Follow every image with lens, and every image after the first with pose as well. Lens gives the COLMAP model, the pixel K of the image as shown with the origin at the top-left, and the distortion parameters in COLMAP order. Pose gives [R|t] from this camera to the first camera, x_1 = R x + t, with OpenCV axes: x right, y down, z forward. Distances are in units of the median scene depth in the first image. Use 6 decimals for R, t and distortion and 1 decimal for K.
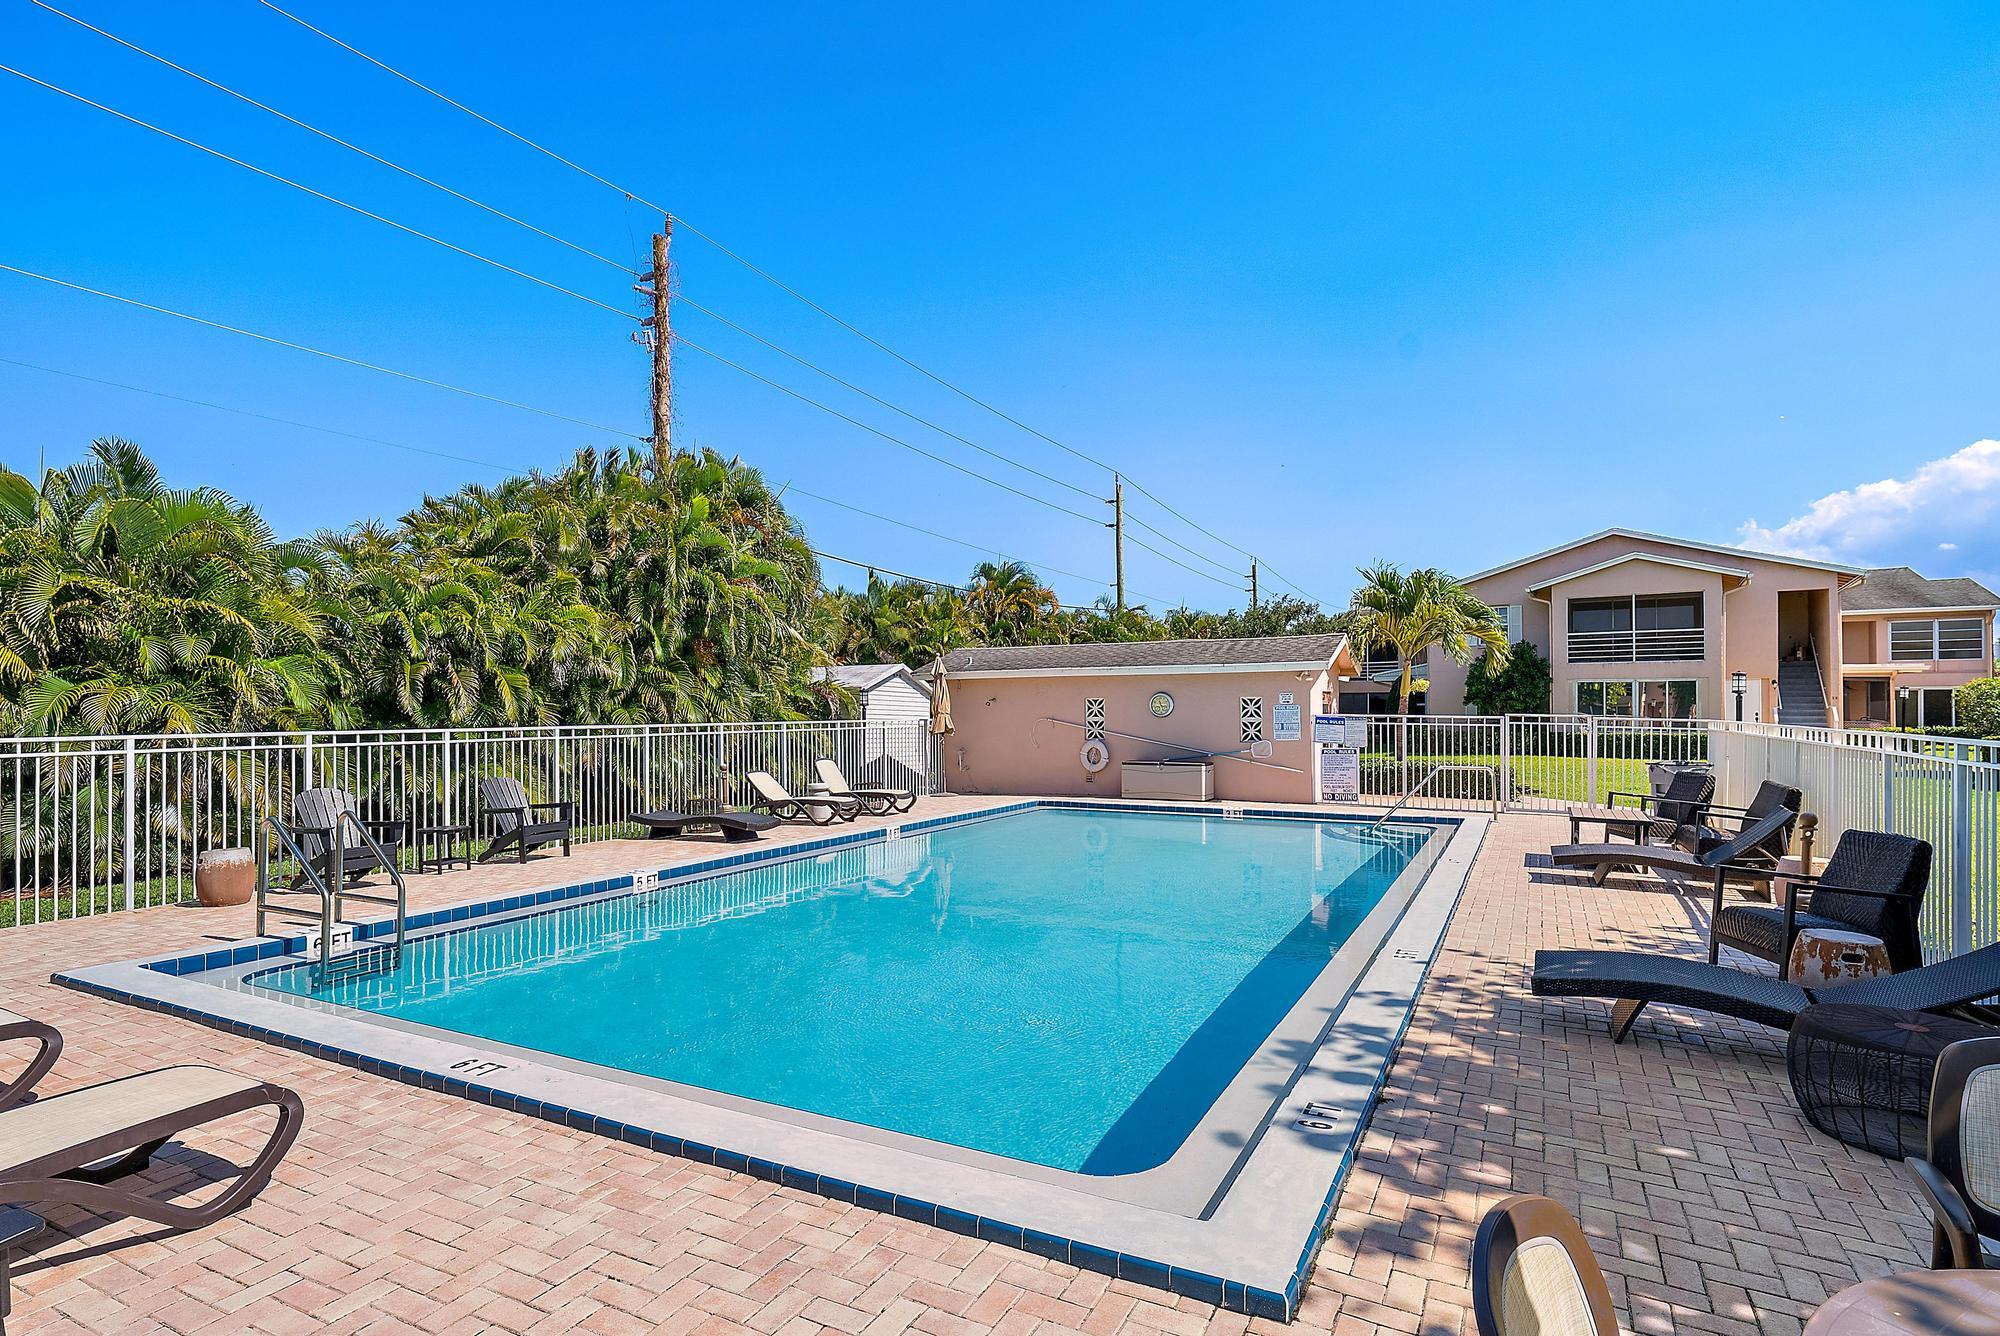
lens RADIAL K [[1028.8, 0, 1002.5], [0, 1028.8, 689.4], [0, 0, 1]] dist [0.002589, 0.000075]
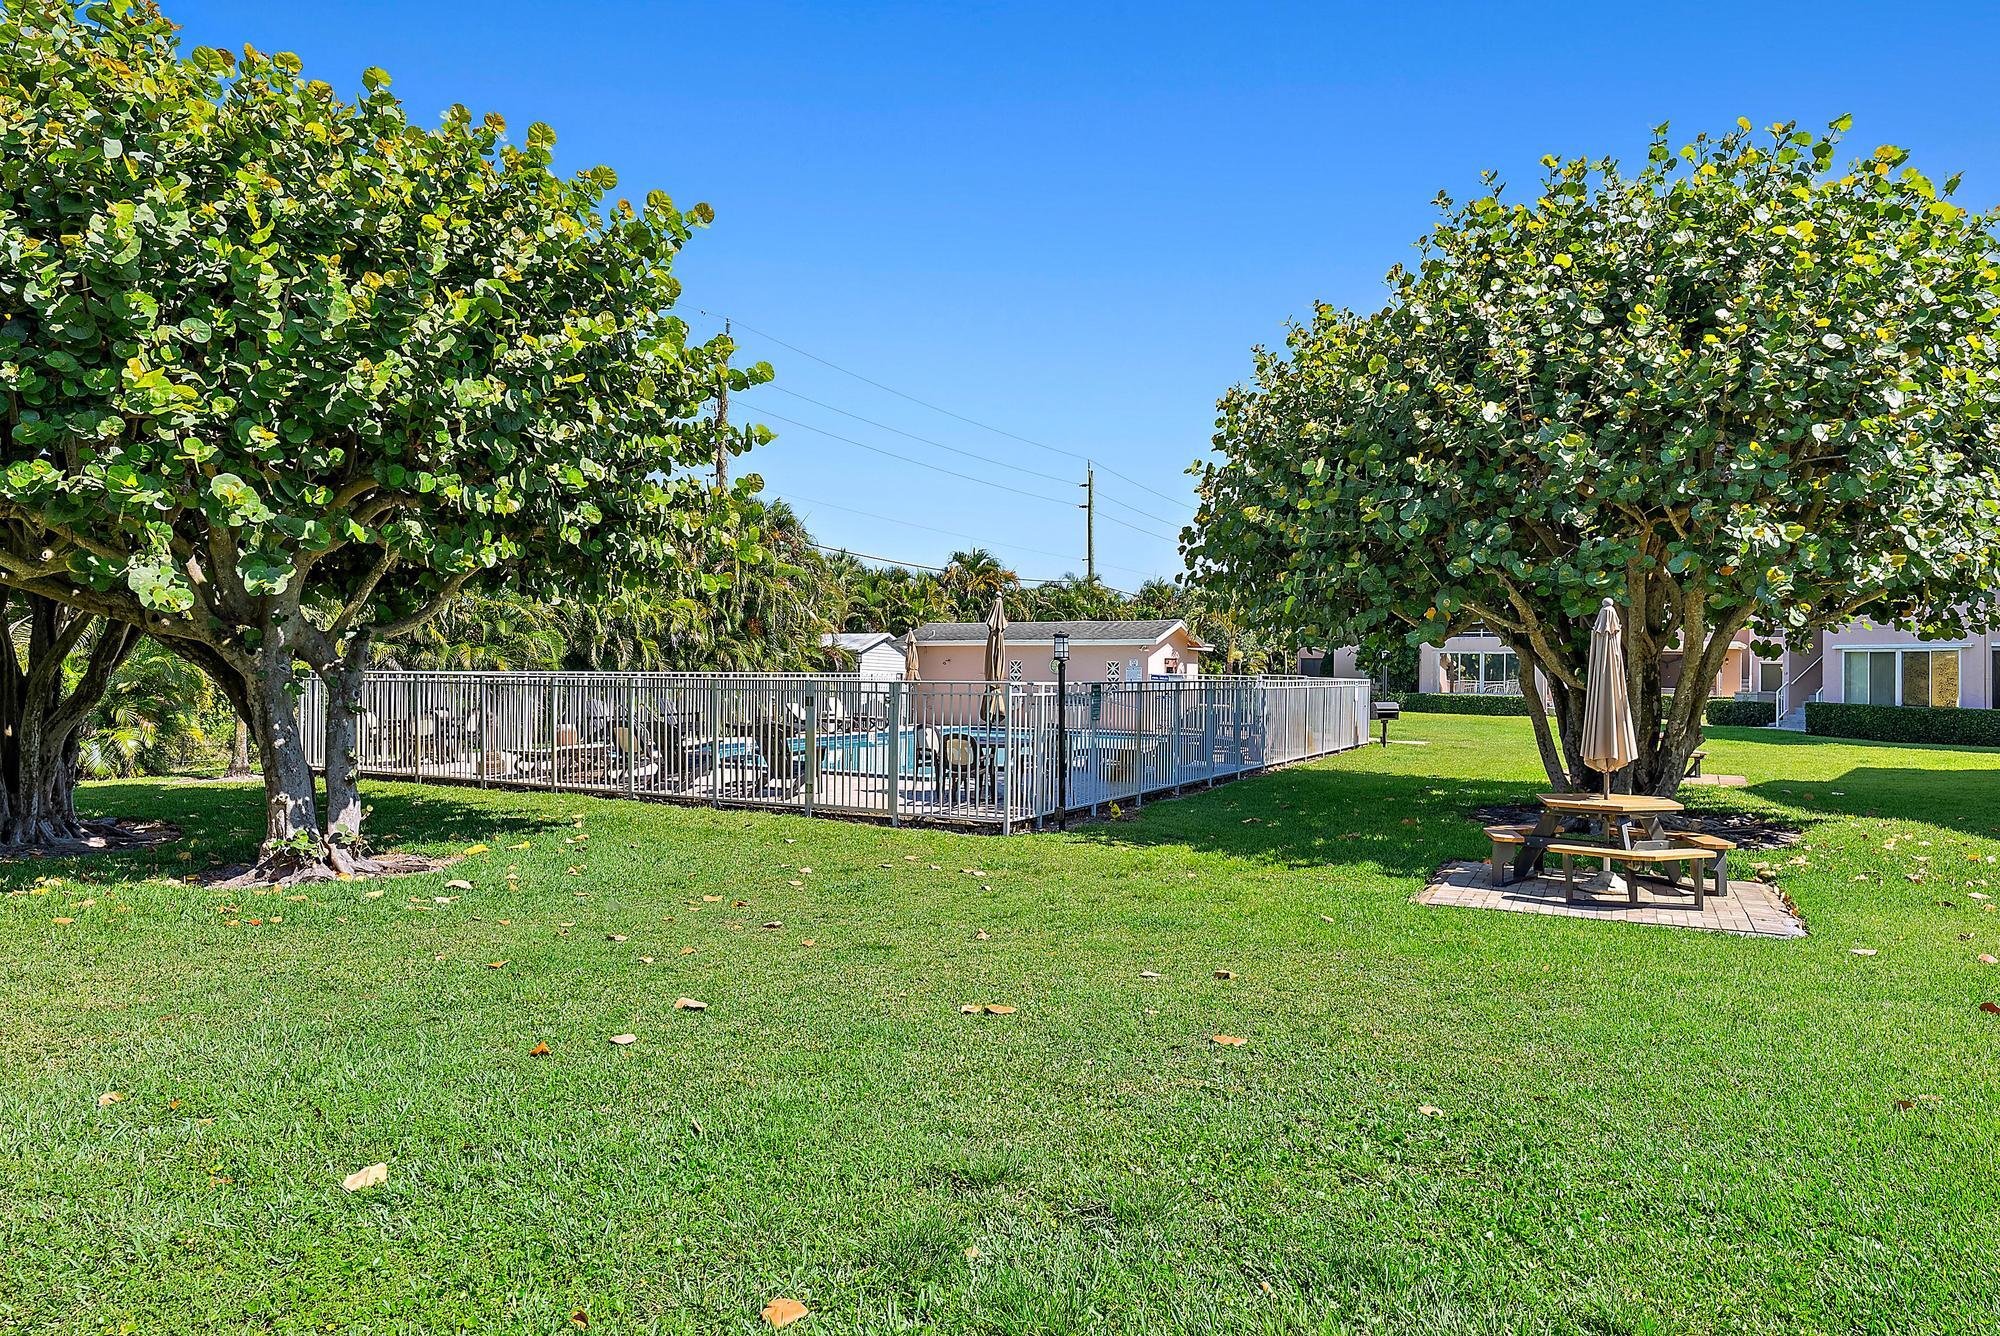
lens RADIAL K [[1213.6, 0, 998.0], [0, 1213.6, 657.9], [0, 0, 1]] dist [-0.003044, -0.000045]
pose [[0.999536, 0.012639, -0.027710, 0.115009], [-0.012383, 0.999879, 0.009389, -0.010392], [0.027825, -0.009042, 0.999572, -0.744885]]
